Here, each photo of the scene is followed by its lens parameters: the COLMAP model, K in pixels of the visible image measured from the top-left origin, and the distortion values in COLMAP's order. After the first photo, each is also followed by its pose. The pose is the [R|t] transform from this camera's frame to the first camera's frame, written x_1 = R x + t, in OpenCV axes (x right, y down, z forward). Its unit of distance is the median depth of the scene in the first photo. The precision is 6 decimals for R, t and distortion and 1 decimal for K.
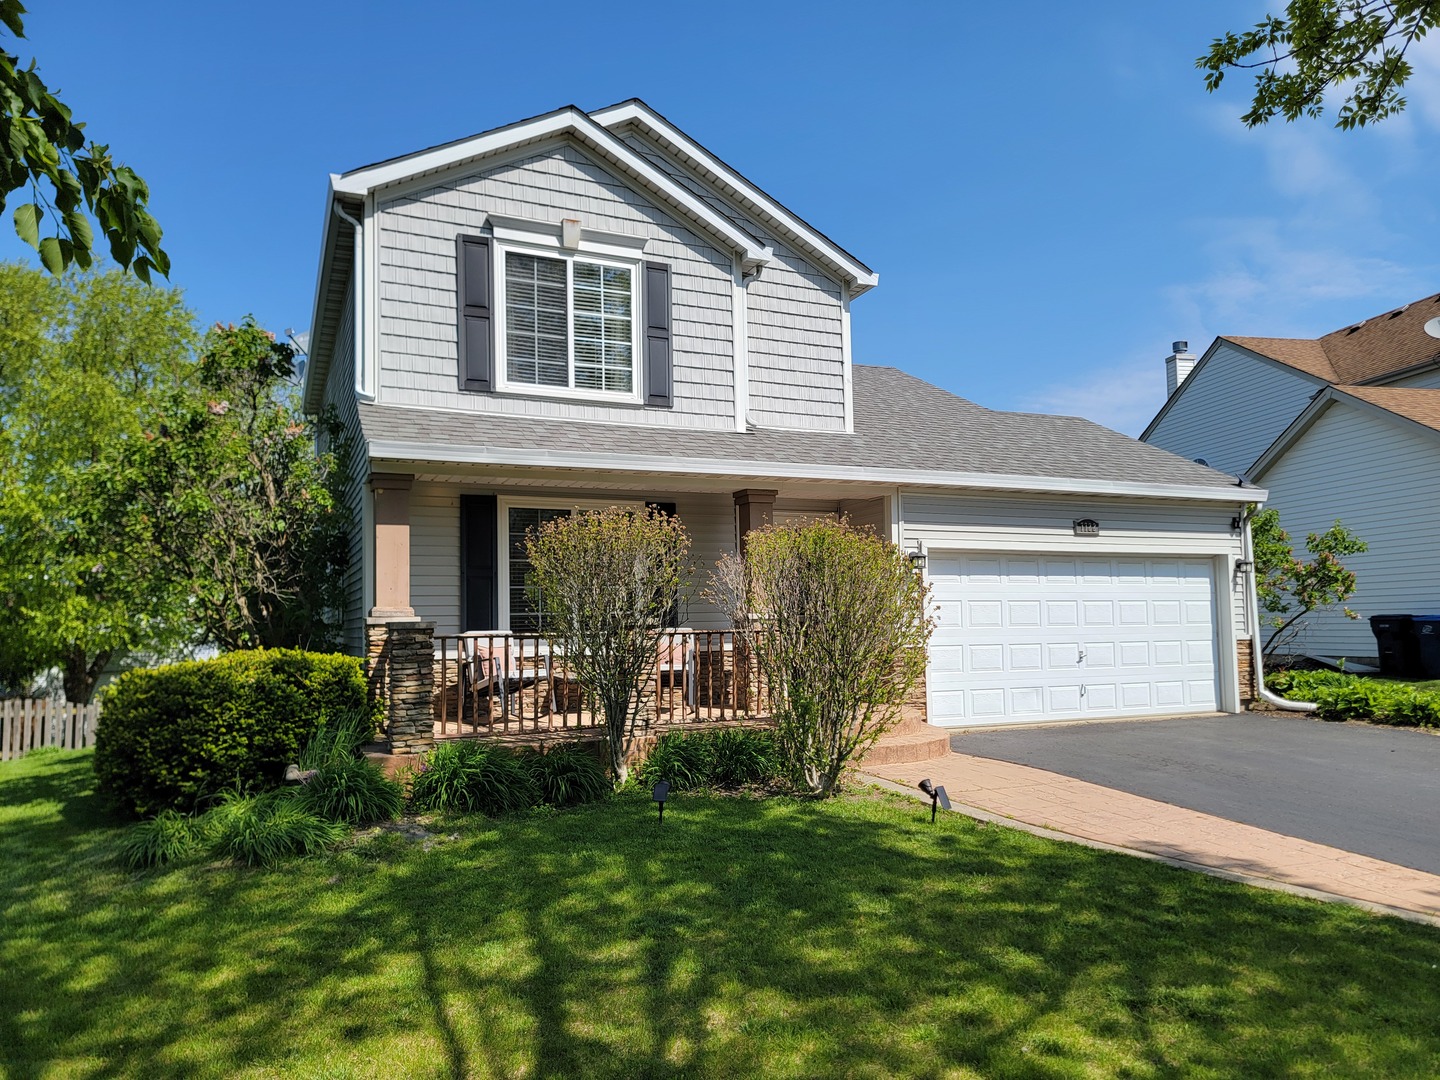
lens RADIAL K [[998.6, 0, 742.4], [0, 998.6, 574.9], [0, 0, 1]] dist [0.064440, -0.001296]
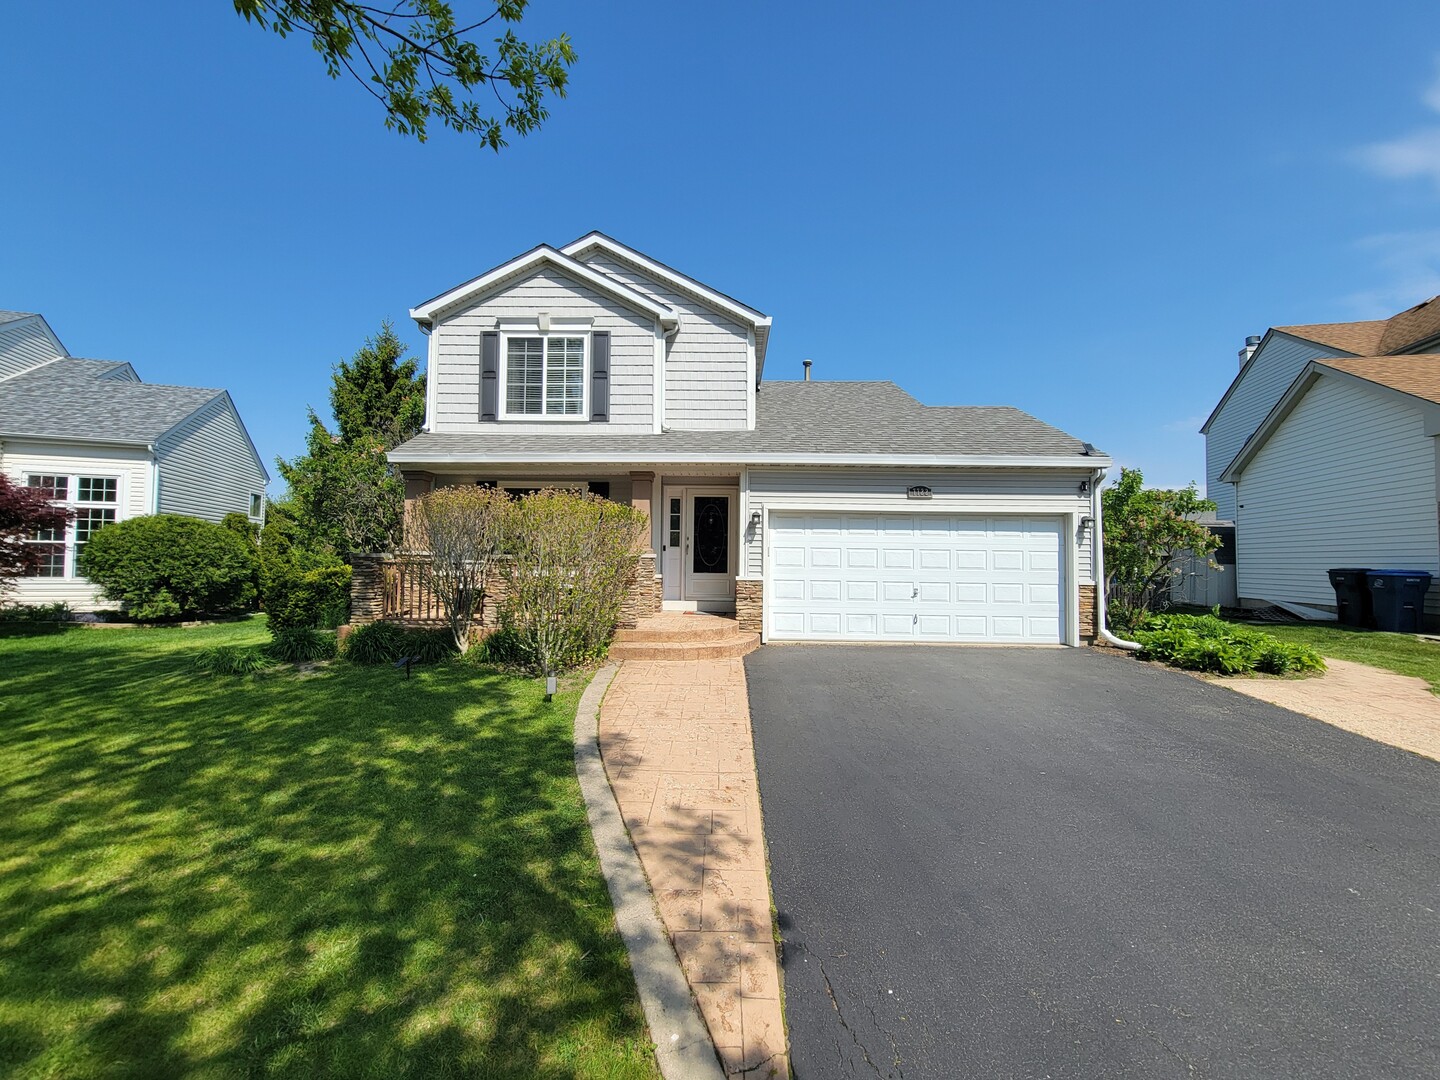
lens RADIAL K [[605.8, 0, 720.0], [0, 605.8, 540.0], [0, 0, 1]] dist [-0.001302, -0.000794]
pose [[0.897203, 0.012415, -0.441443, 0.515240], [-0.004726, 0.999817, 0.018514, 0.000395], [0.441592, -0.014525, 0.897098, 0.224198]]
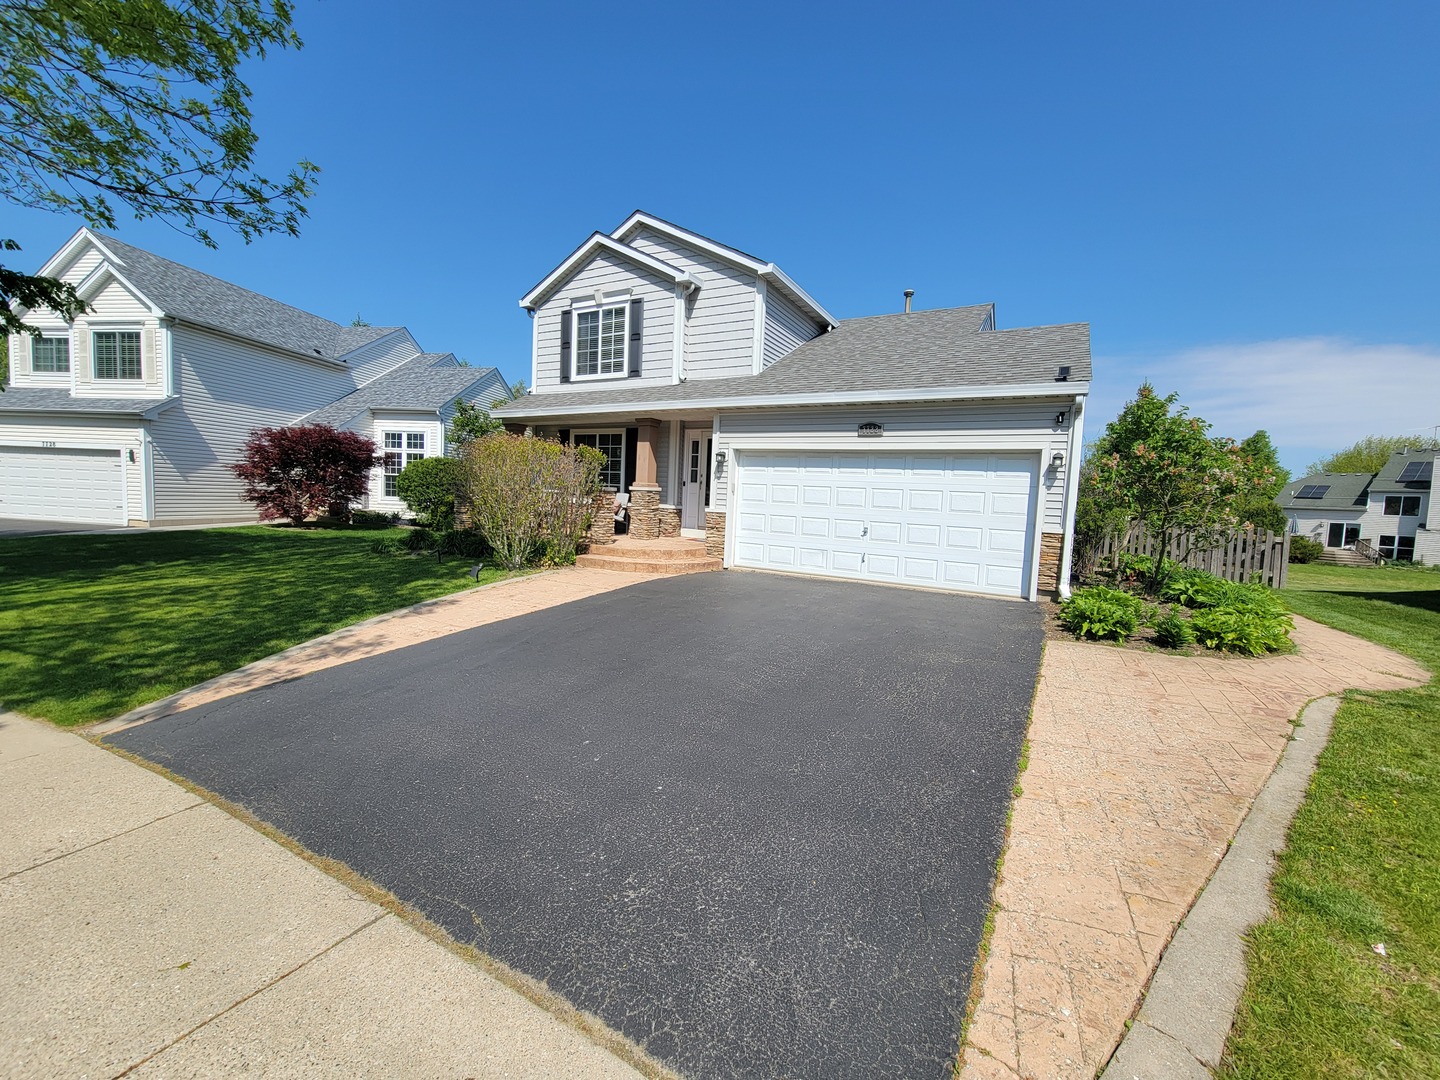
lens RADIAL K [[588.7, 0, 718.2], [0, 588.7, 541.6], [0, 0, 1]] dist [-0.000703, -0.000997]
pose [[0.579050, 0.106074, -0.808362, 0.952949], [-0.011472, 0.992462, 0.122014, 0.004366], [0.815212, -0.061379, 0.575902, 0.467847]]
